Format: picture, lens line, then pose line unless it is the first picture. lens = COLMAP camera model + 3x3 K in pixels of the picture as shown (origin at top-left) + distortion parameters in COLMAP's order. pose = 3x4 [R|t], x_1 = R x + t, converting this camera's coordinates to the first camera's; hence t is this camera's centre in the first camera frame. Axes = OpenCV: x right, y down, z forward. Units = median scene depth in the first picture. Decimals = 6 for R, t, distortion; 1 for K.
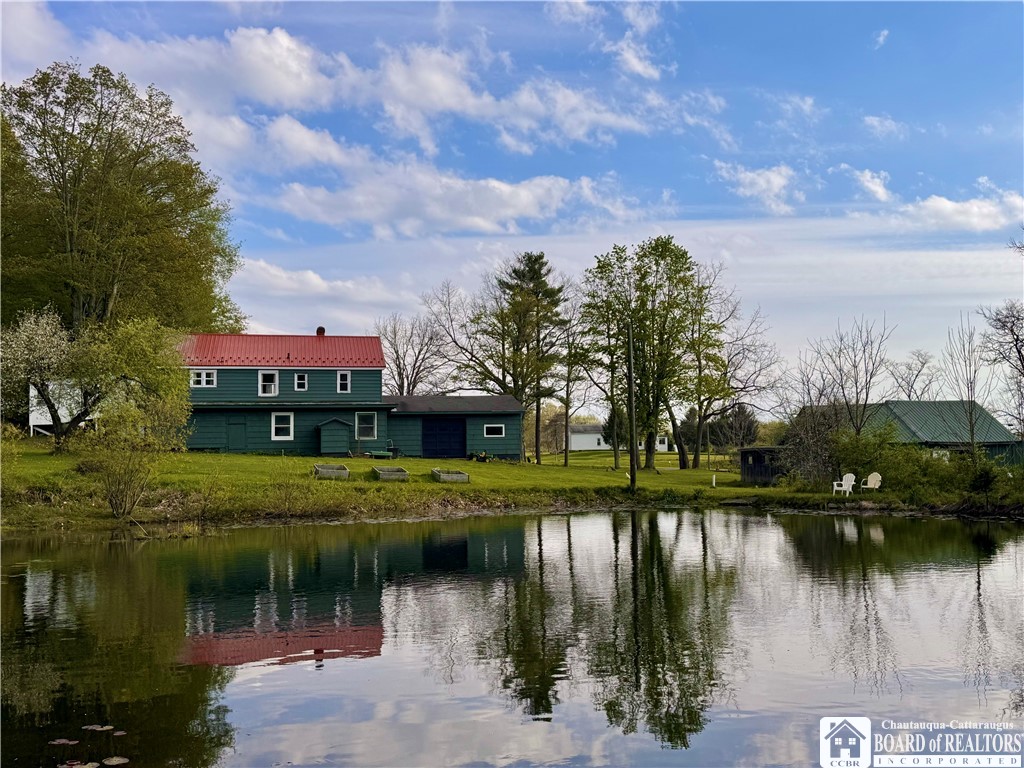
lens RADIAL K [[1082.2, 0, 512.0], [0, 1082.2, 384.0], [0, 0, 1]] dist [0.203487, 0.002679]
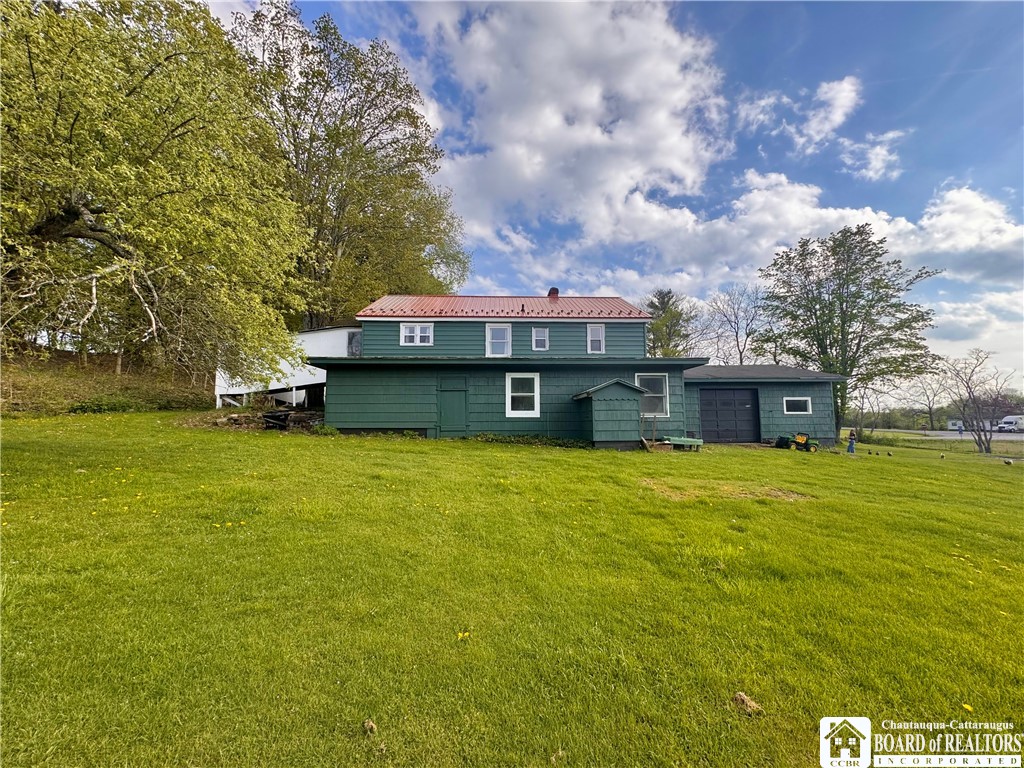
lens RADIAL K [[396.3, 0, 512.0], [0, 396.3, 384.0], [0, 0, 1]] dist [-0.001490, -0.000245]
pose [[0.986754, -0.005871, -0.162119, -0.174702], [0.002242, 0.999743, -0.022553, 0.036582], [0.162210, 0.021891, 0.986513, 0.754669]]
